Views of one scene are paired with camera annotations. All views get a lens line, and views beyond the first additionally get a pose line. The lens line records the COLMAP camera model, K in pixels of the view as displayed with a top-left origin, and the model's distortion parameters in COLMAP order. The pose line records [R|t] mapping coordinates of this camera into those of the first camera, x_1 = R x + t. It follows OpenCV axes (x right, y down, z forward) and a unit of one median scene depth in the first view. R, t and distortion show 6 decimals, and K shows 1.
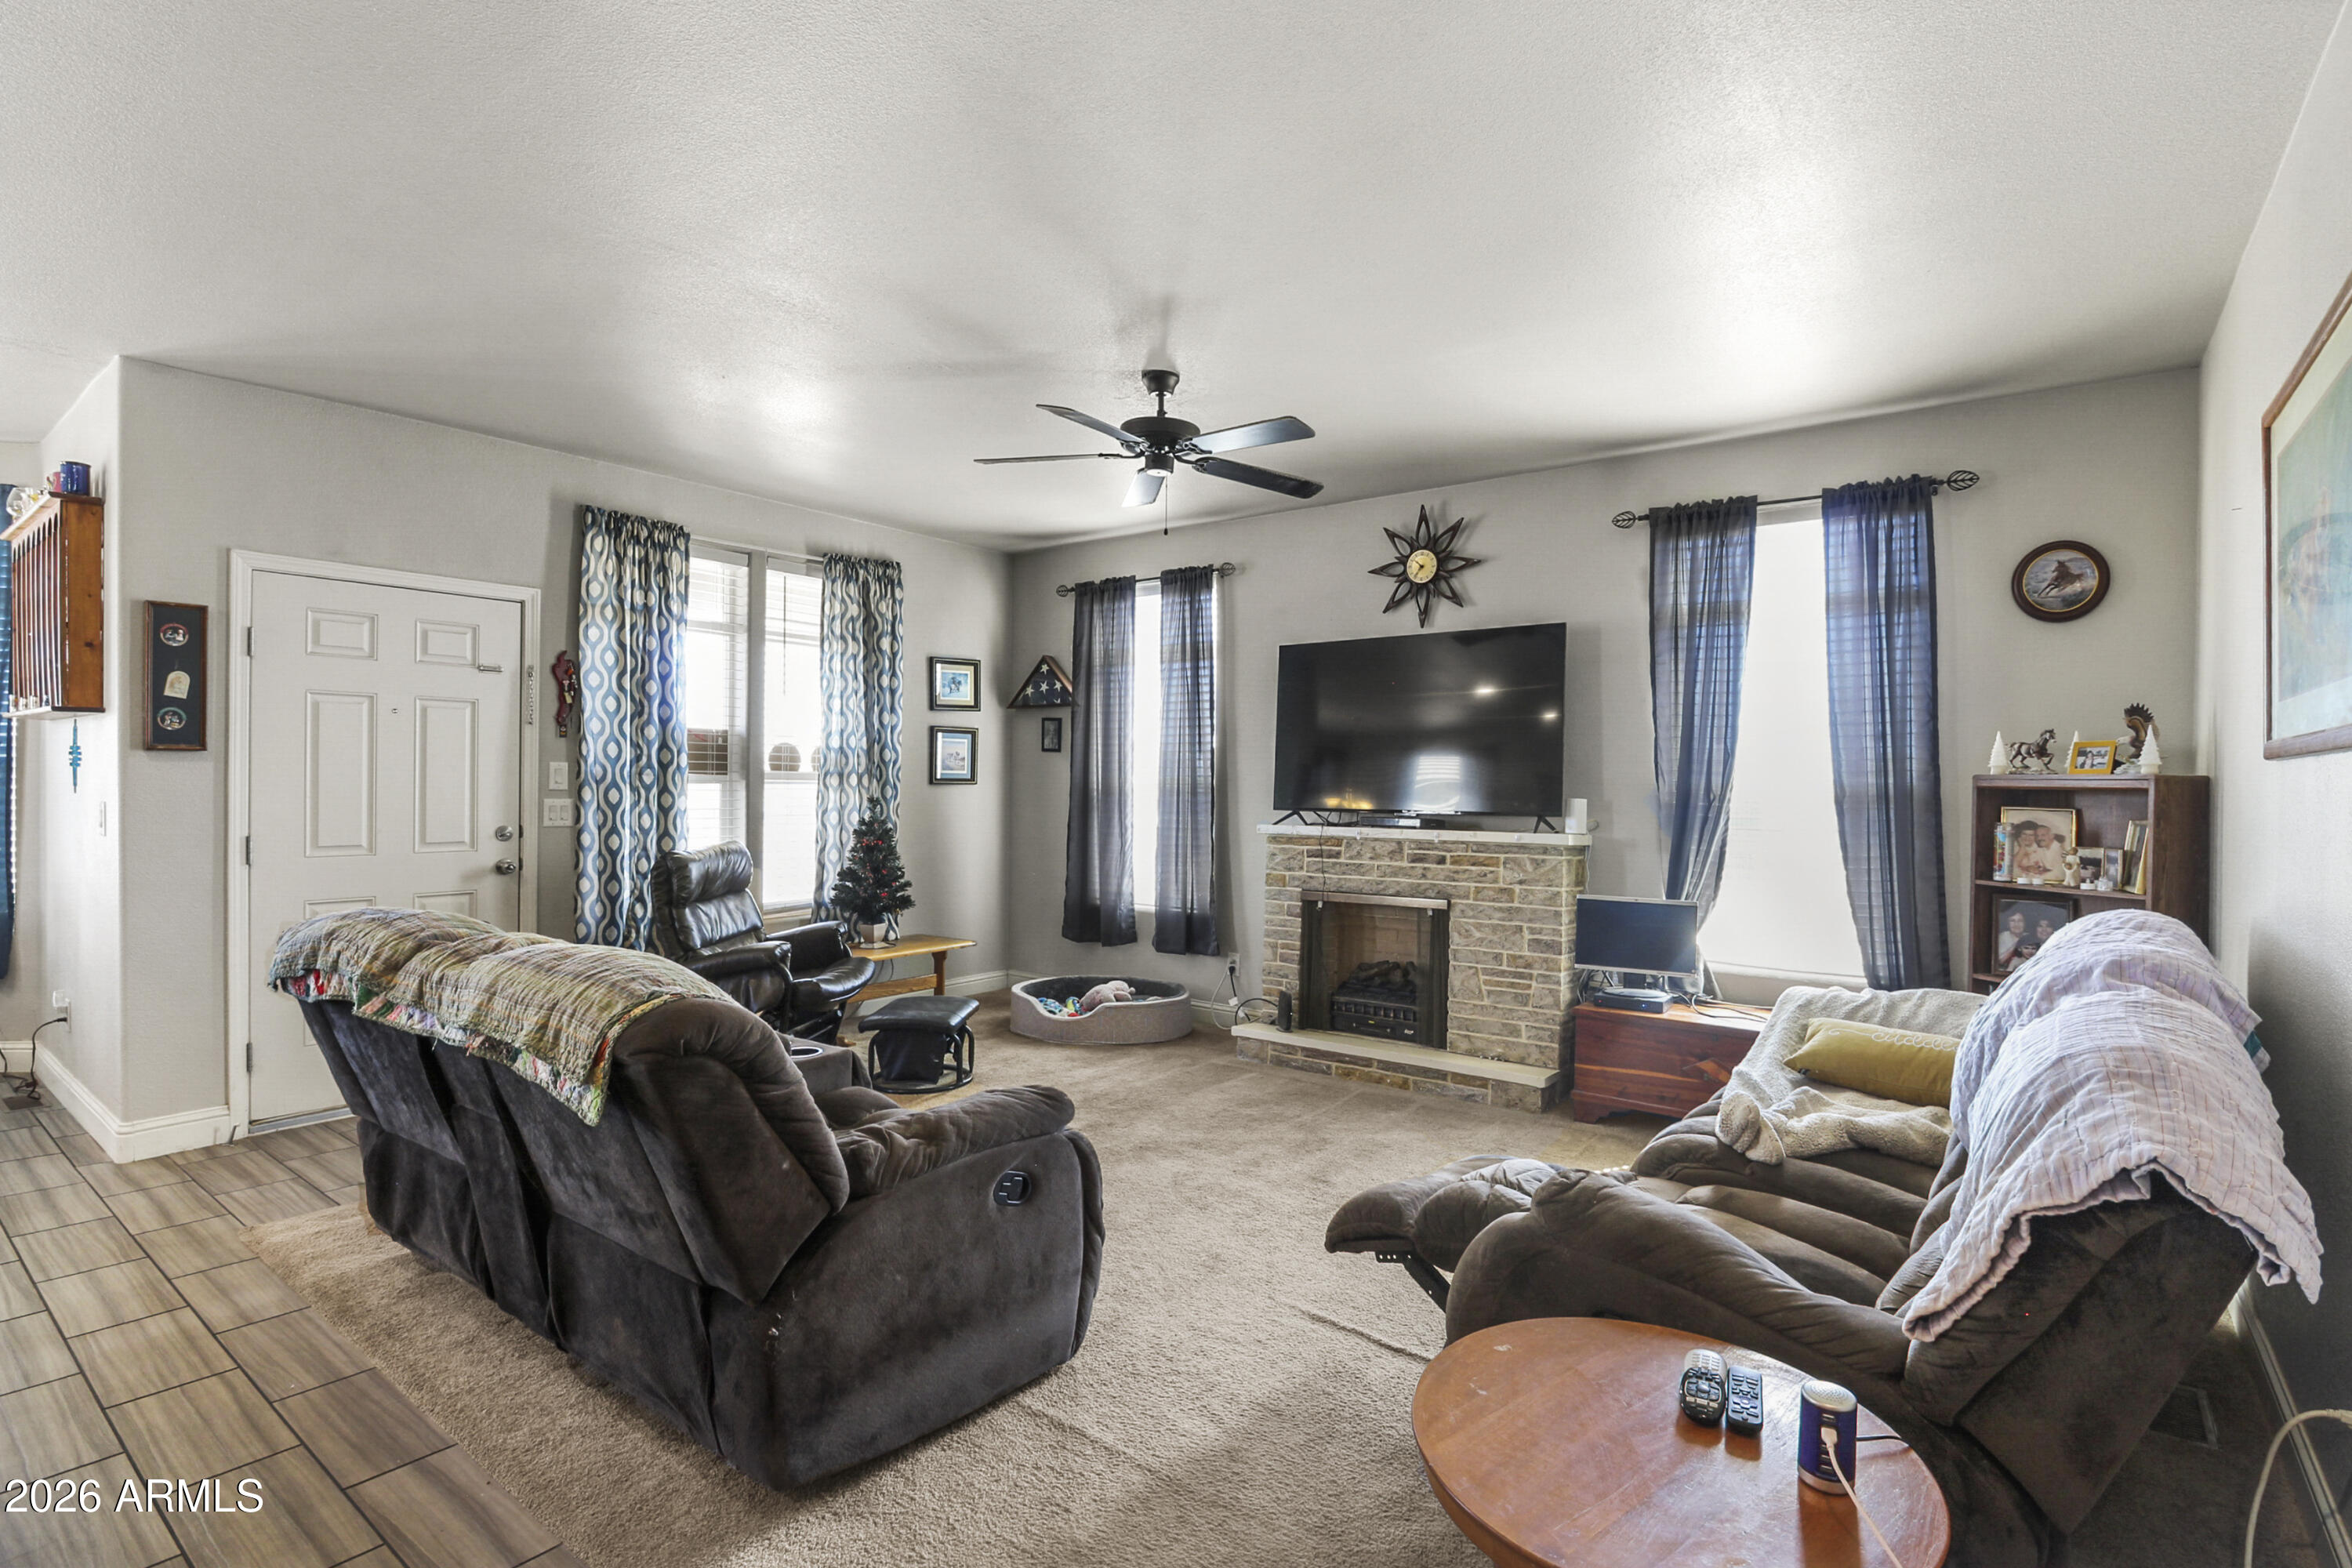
lens RADIAL K [[1104.0, 0, 1194.7], [0, 1104.0, 781.6], [0, 0, 1]] dist [-0.017507, -0.002700]
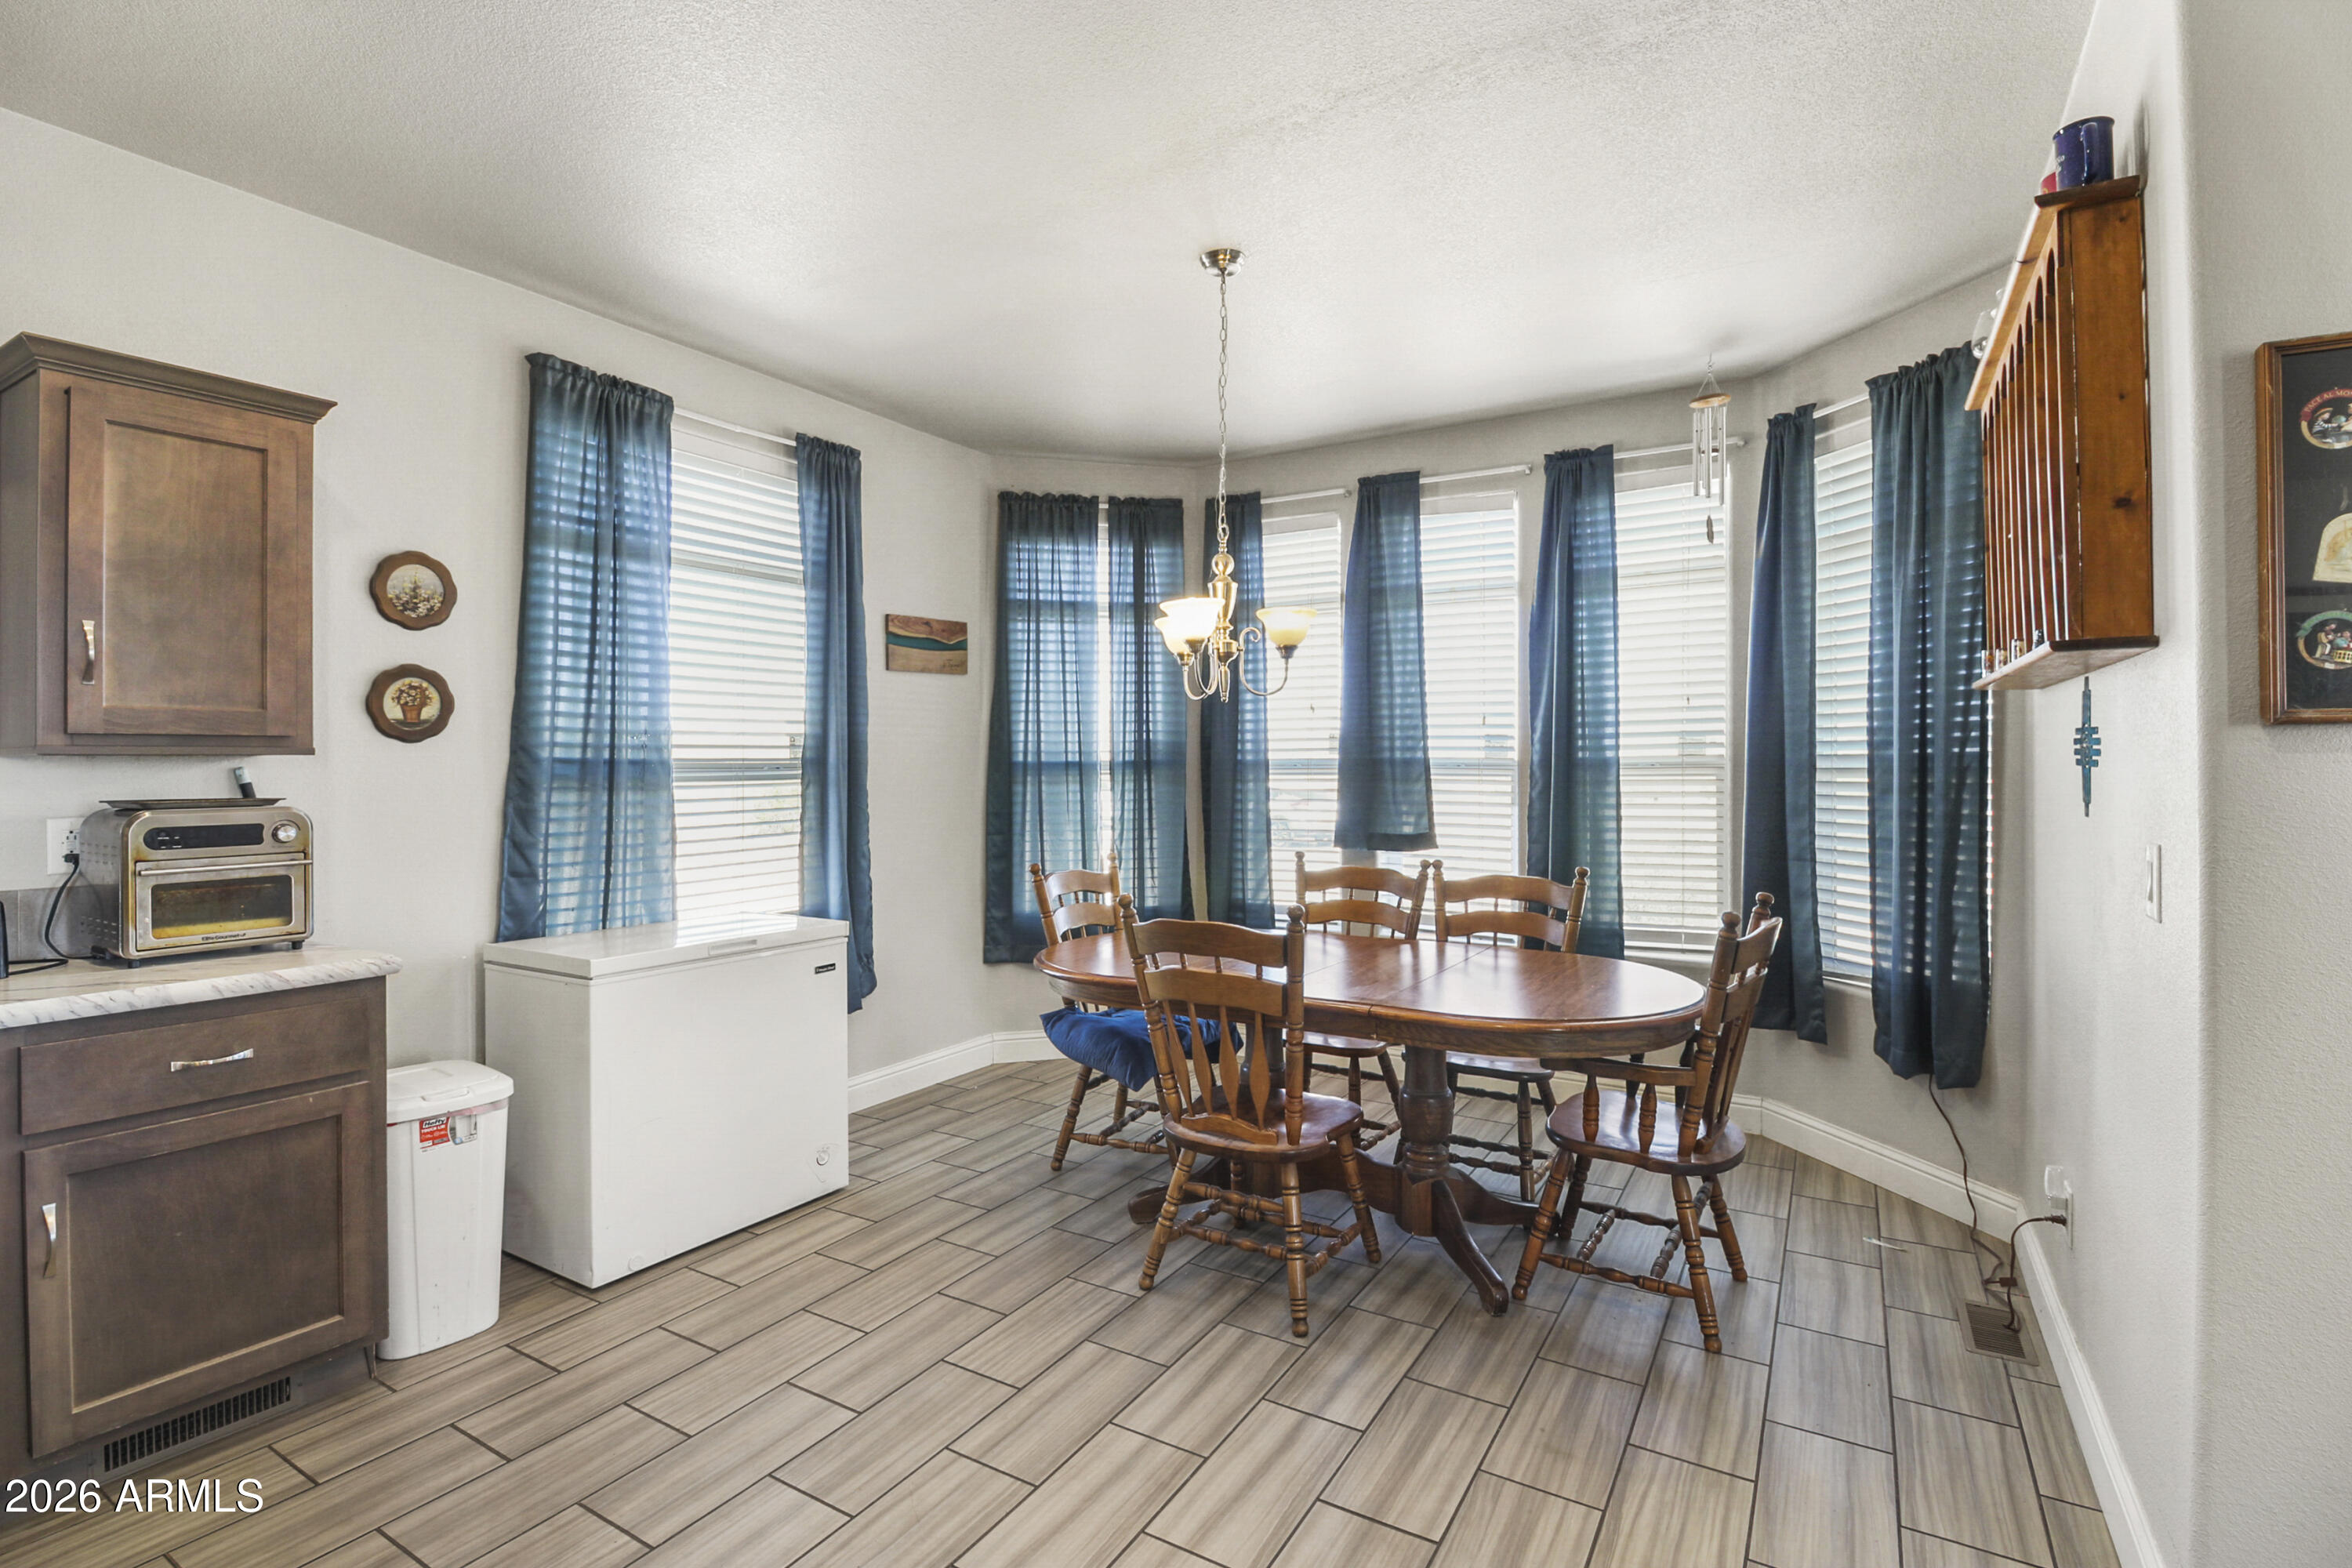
lens RADIAL K [[1104.0, 0, 1186.2], [0, 1104.0, 773.0], [0, 0, 1]] dist [-0.017507, -0.002700]
pose [[0.099627, -0.002446, -0.995022, -0.475146], [0.001271, 0.999996, -0.002331, -0.008549], [0.995024, -0.001033, 0.099630, 0.438949]]
